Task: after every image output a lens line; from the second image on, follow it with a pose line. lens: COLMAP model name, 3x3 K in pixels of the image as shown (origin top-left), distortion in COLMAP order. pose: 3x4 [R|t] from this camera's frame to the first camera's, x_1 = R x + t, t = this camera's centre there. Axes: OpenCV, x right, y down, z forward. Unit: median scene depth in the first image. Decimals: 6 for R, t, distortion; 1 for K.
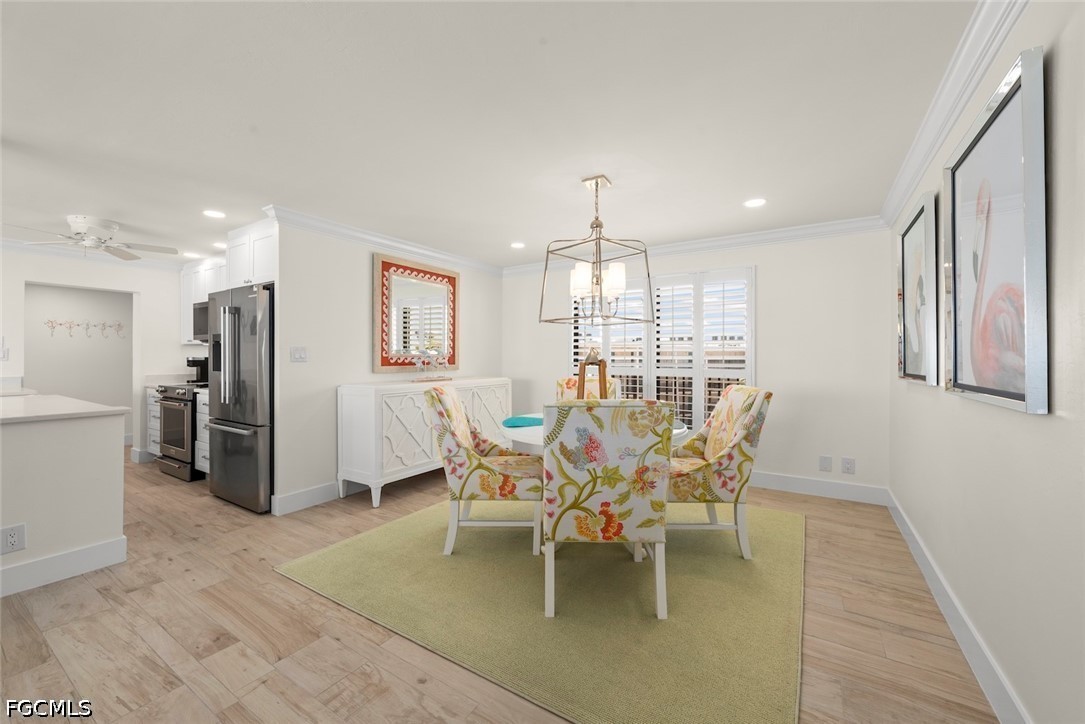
lens RADIAL K [[427.3, 0, 545.9], [0, 427.3, 356.2], [0, 0, 1]] dist [-0.000688, -0.000065]
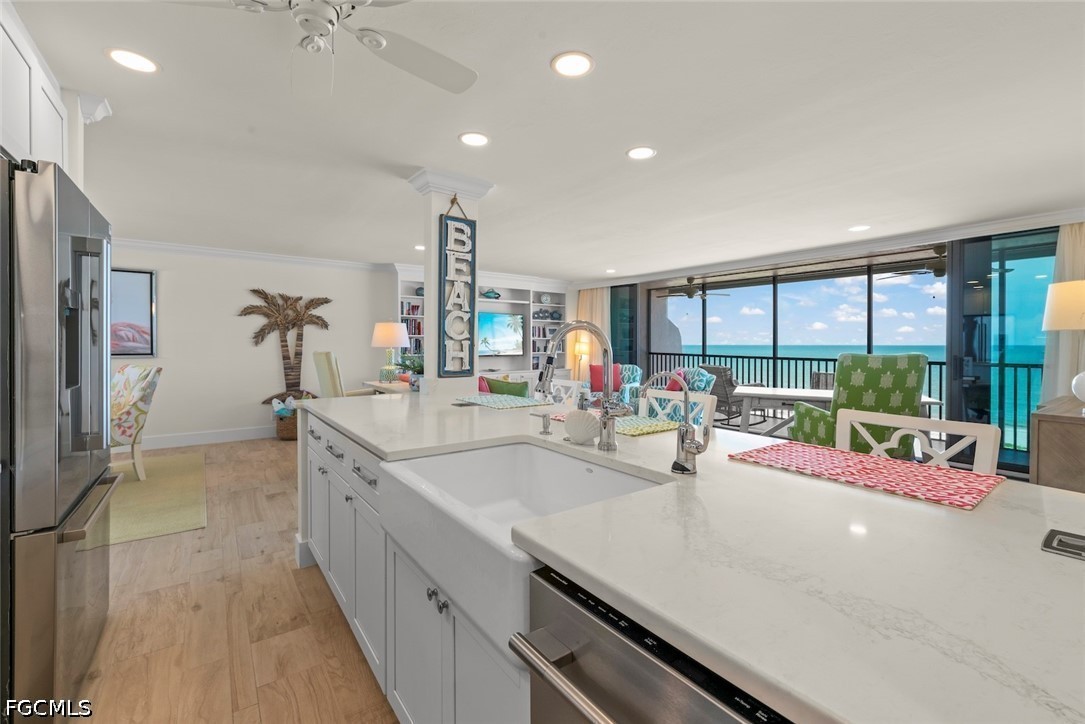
lens RADIAL K [[462.6, 0, 547.3], [0, 462.6, 347.8], [0, 0, 1]] dist [-0.001068, -0.000127]
pose [[-0.930784, -0.008450, 0.365471, -1.412480], [-0.005784, 0.999948, 0.008389, -0.006427], [-0.365523, 0.005694, -0.930785, 1.316253]]
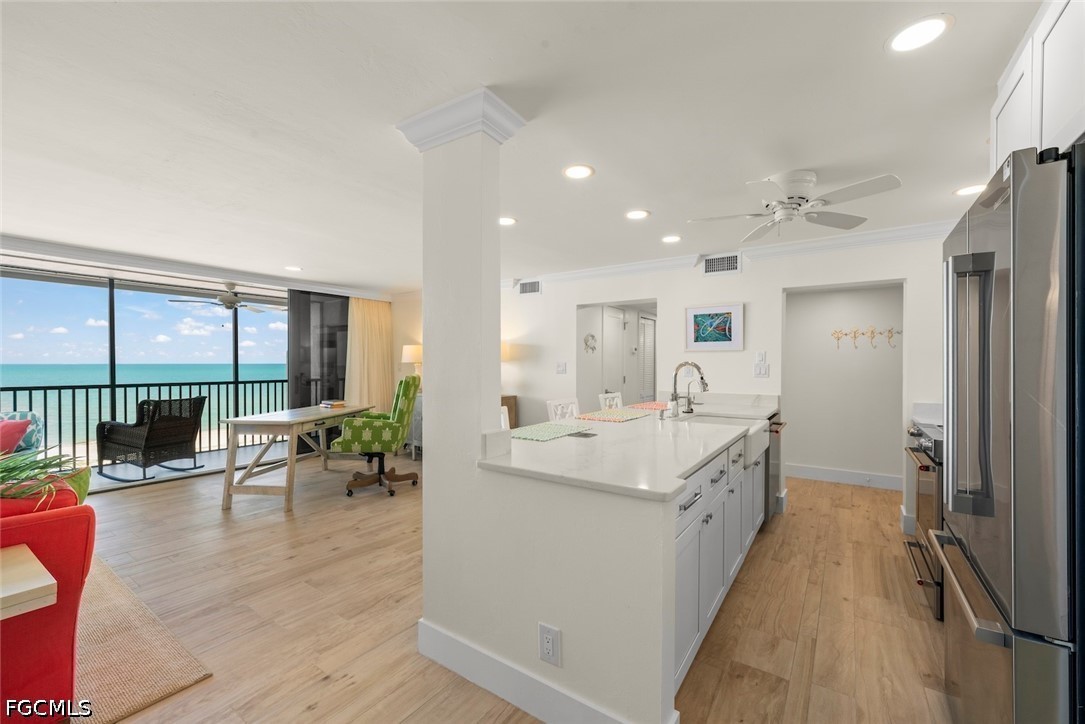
lens RADIAL K [[442.5, 0, 543.2], [0, 442.5, 365.3], [0, 0, 1]] dist [0.000377, 0.000165]
pose [[-0.038326, 0.000960, -0.999265, -0.334610], [0.001284, 0.999999, 0.000911, -0.020995], [0.999264, -0.001248, -0.038328, 0.654463]]
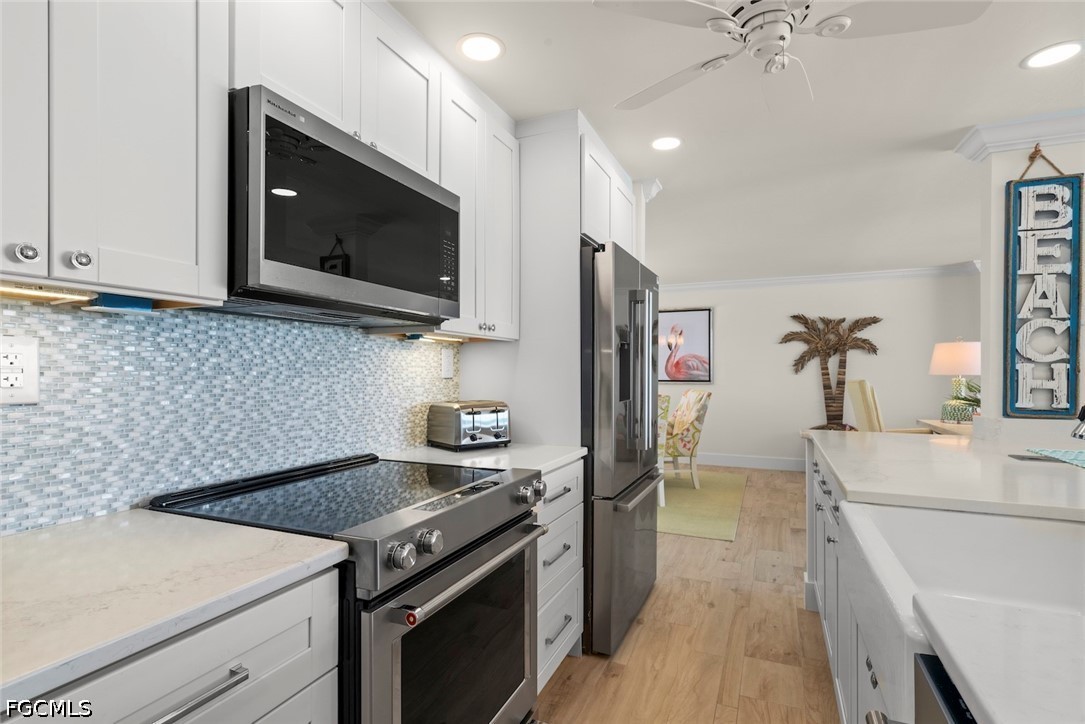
lens RADIAL K [[526.0, 0, 546.0], [0, 526.0, 372.2], [0, 0, 1]] dist [0.002840, 0.000255]
pose [[-0.152242, -0.002229, 0.988341, -1.496077], [-0.001725, 0.999997, 0.001990, -0.000848], [-0.988342, -0.001402, -0.152245, 1.278524]]
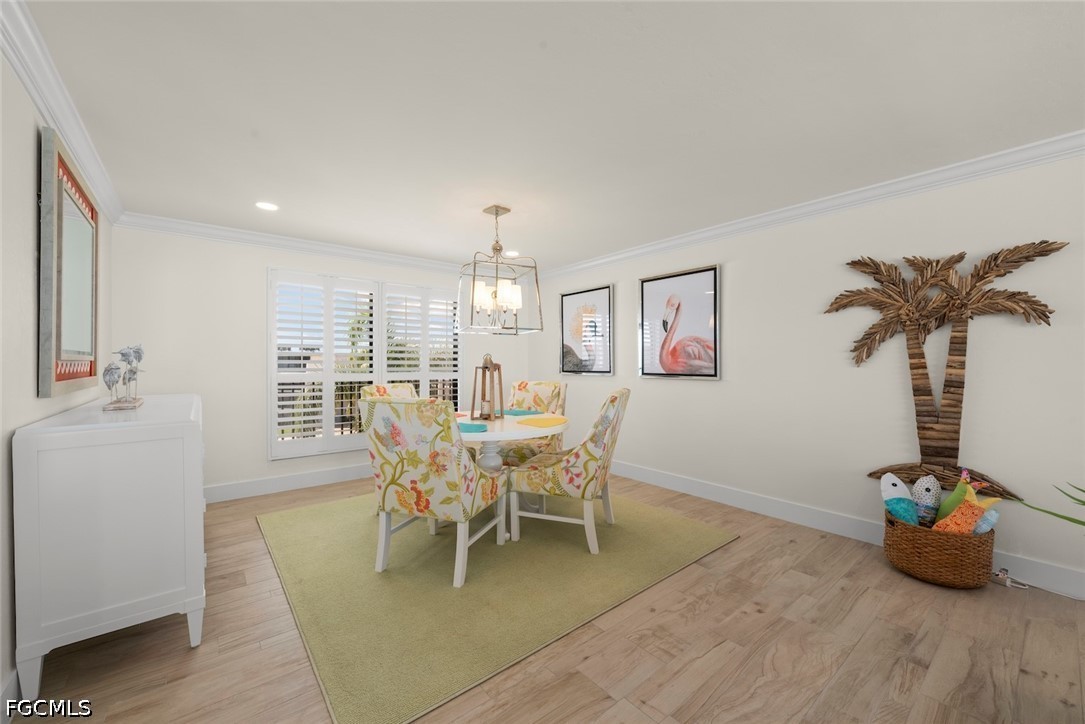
lens RADIAL K [[421.0, 0, 542.9], [0, 421.0, 363.1], [0, 0, 1]] dist [-0.000517, -0.000108]
pose [[0.315539, -0.003228, 0.948907, -0.760892], [-0.002317, 0.999989, 0.004172, 0.000246], [-0.948910, -0.003515, 0.315528, 0.431139]]
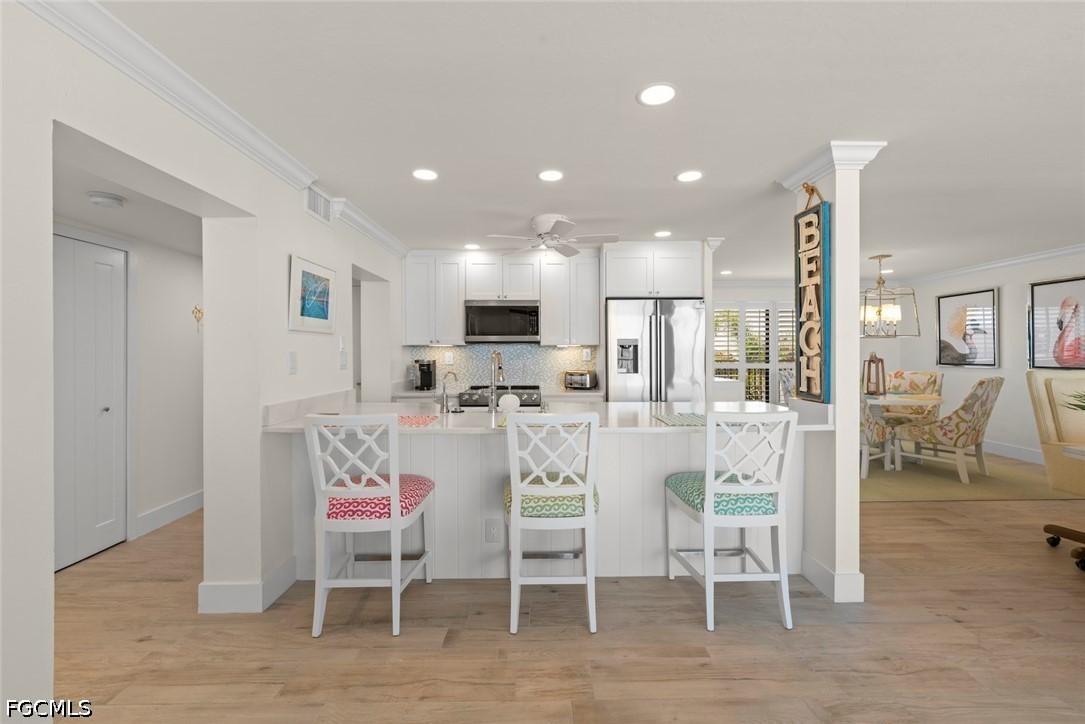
lens RADIAL K [[453.2, 0, 545.5], [0, 453.2, 353.4], [0, 0, 1]] dist [-0.000657, -0.000060]
pose [[0.839389, -0.006024, 0.543497, -1.678548], [0.003953, 0.999980, 0.004978, -0.023067], [-0.543517, -0.002031, 0.839396, 0.157548]]
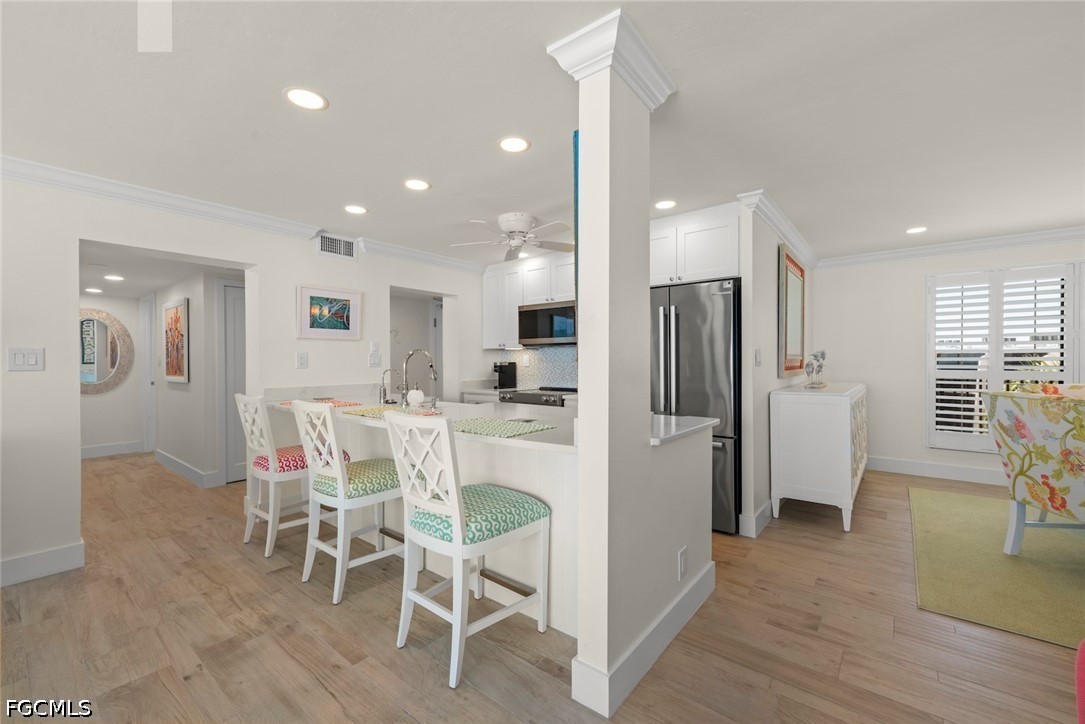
lens RADIAL K [[442.5, 0, 543.2], [0, 442.5, 365.3], [0, 0, 1]] dist [0.000377, 0.000165]
pose [[0.993595, -0.005542, -0.112860, -0.921948], [0.006994, 0.999898, 0.012469, -0.003582], [0.112779, -0.013178, 0.993533, 0.025683]]
